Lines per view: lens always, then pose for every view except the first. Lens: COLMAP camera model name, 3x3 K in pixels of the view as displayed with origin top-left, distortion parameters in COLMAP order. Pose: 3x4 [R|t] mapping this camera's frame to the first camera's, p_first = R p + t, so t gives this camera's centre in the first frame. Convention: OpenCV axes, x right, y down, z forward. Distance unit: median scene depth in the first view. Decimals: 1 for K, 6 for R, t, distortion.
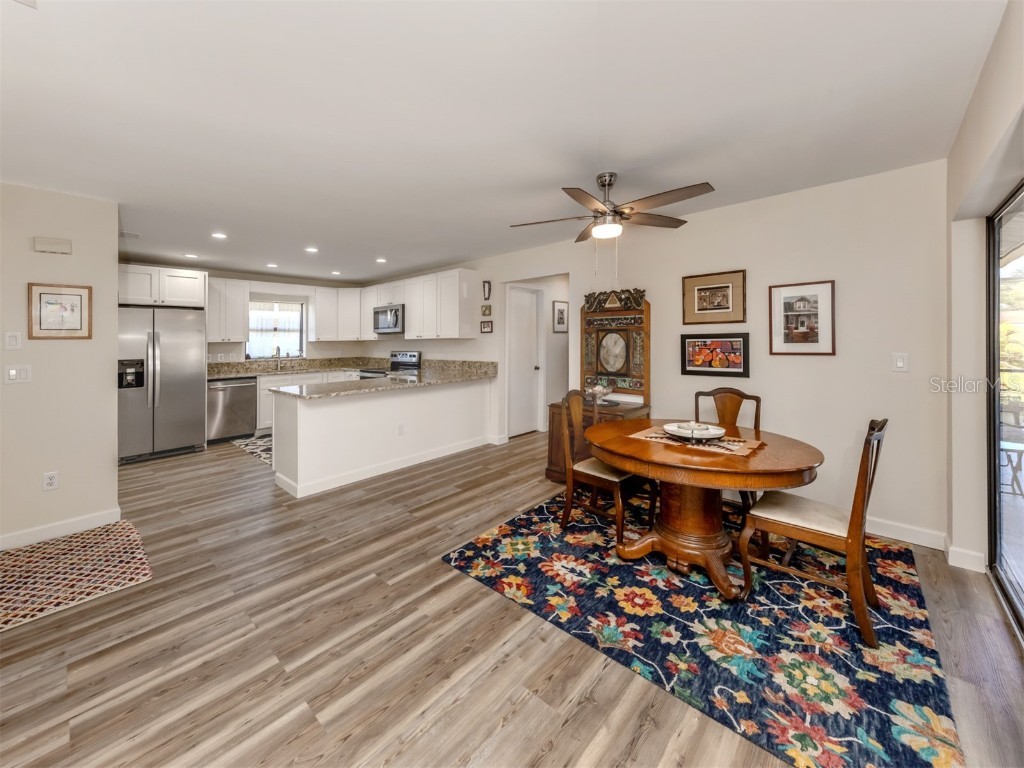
lens RADIAL K [[397.5, 0, 485.7], [0, 397.5, 342.0], [0, 0, 1]] dist [0.005801, -0.000808]
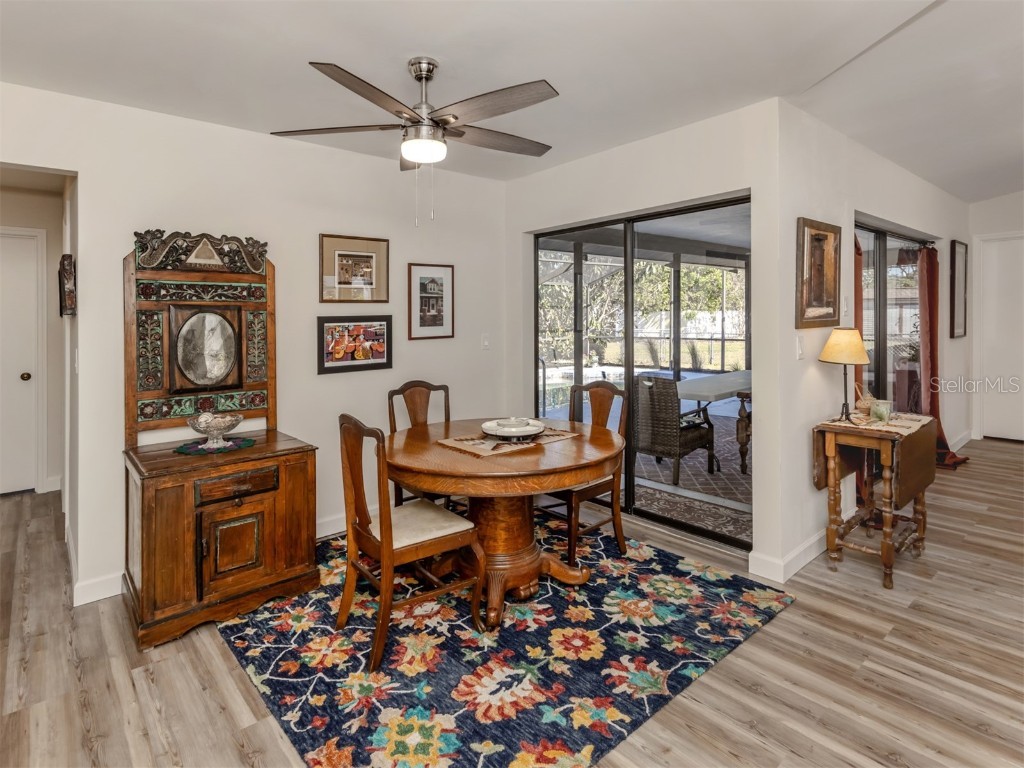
lens RADIAL K [[537.3, 0, 496.4], [0, 537.3, 332.4], [0, 0, 1]] dist [0.004545, 0.000161]
pose [[0.109326, -0.014936, 0.993894, -0.476847], [0.020294, 0.999712, 0.012791, 0.003700], [-0.993799, 0.018772, 0.109597, 0.698146]]
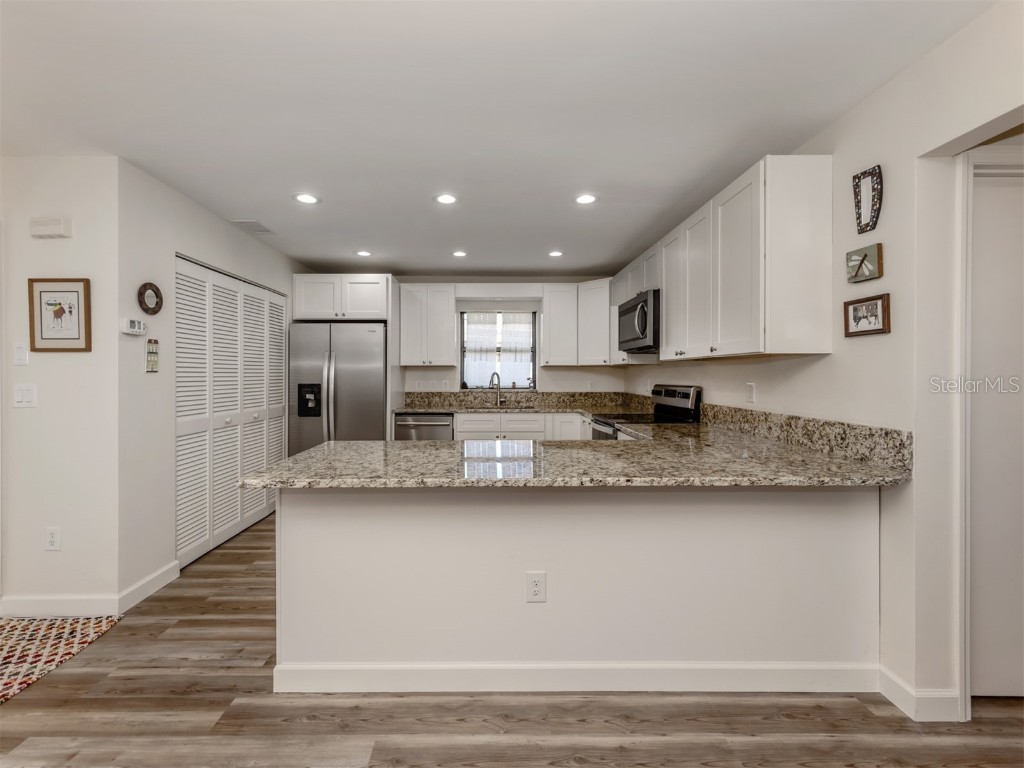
lens RADIAL K [[438.5, 0, 492.1], [0, 438.5, 372.2], [0, 0, 1]] dist [0.005865, 0.000558]
pose [[0.695029, 0.011831, -0.718885, 0.083536], [-0.013556, 0.999903, 0.003350, 0.016399], [0.718854, 0.007417, 0.695121, 0.947028]]
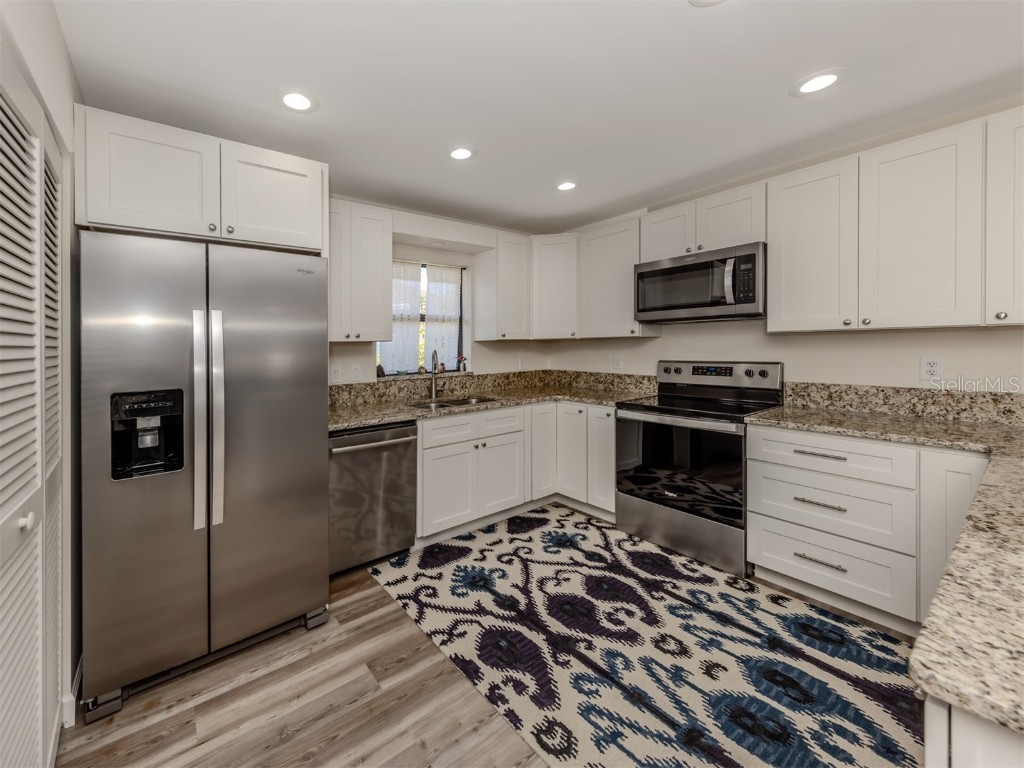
lens RADIAL K [[406.9, 0, 441.4], [0, 406.9, 354.9], [0, 0, 1]] dist [0.006379, -0.000840]
pose [[0.978607, 0.000857, -0.205738, -0.862442], [0.004165, 0.999704, 0.023977, 0.008929], [0.205698, -0.024321, 0.978313, 1.072676]]
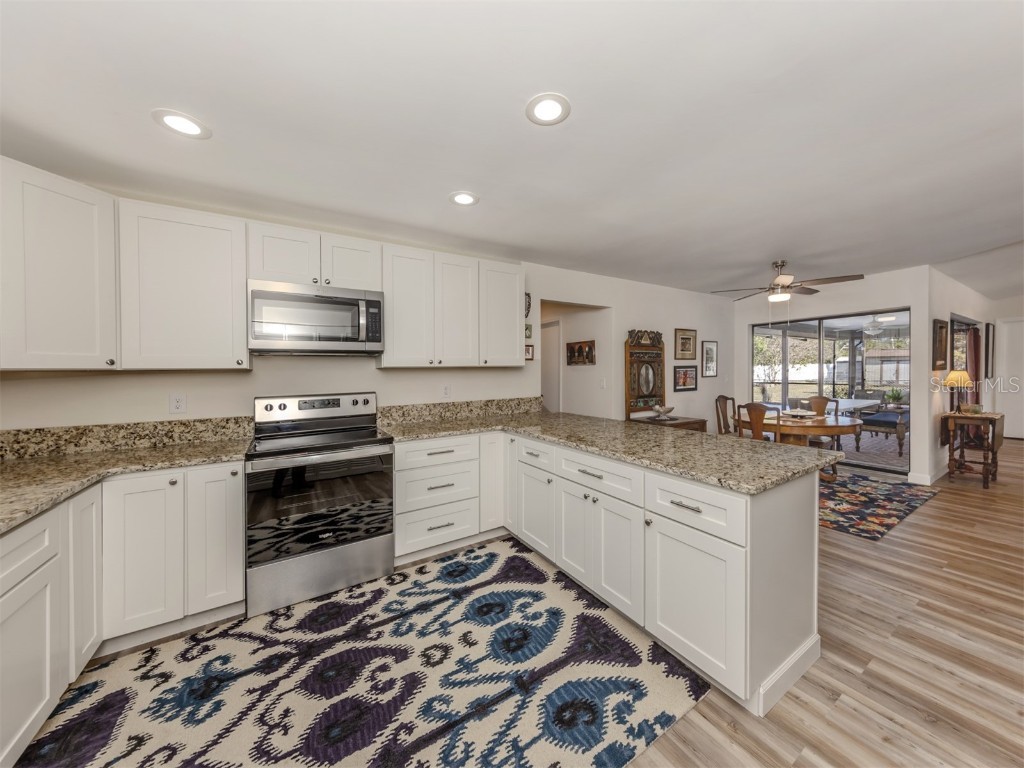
lens RADIAL K [[366.1, 0, 524.0], [0, 366.1, 384.8], [0, 0, 1]] dist [0.007515, -0.001324]
pose [[0.230239, -0.025334, 0.972804, -1.192577], [0.017113, 0.999612, 0.021982, 0.015131], [-0.972984, 0.011586, 0.230583, 1.461321]]
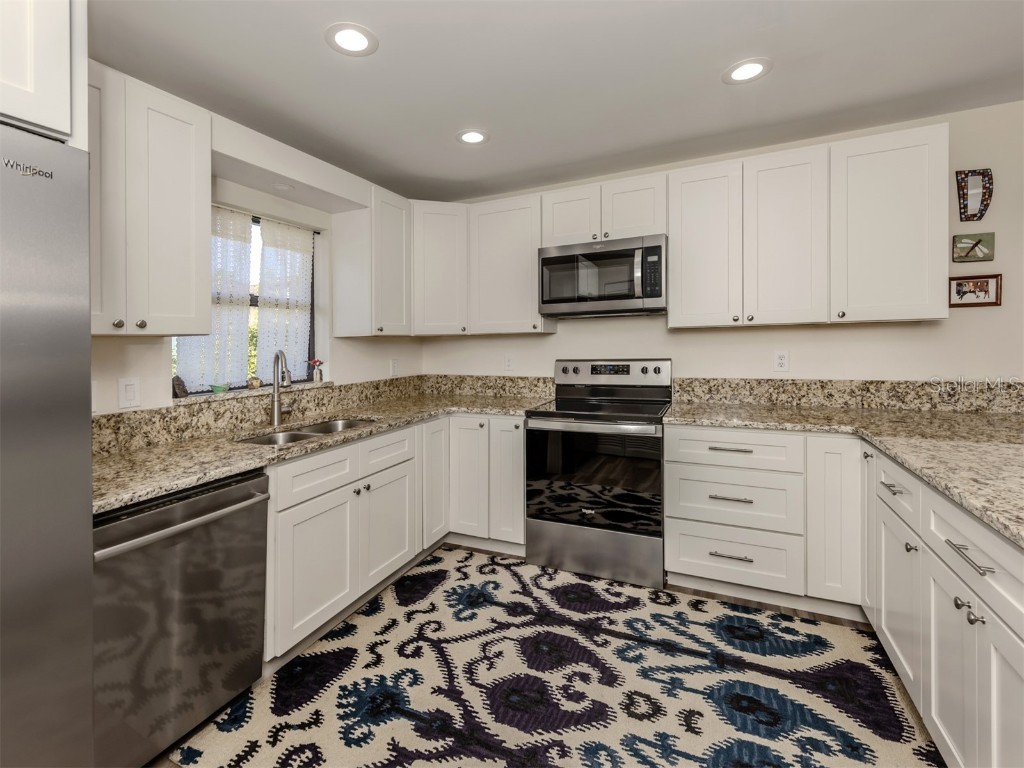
lens RADIAL K [[461.7, 0, 491.3], [0, 461.7, 349.2], [0, 0, 1]] dist [0.001822, -0.000422]
pose [[0.950507, -0.011665, 0.310484, -1.001585], [0.009511, 0.999919, 0.008451, 0.016519], [-0.310558, -0.005080, 0.950541, 1.258396]]
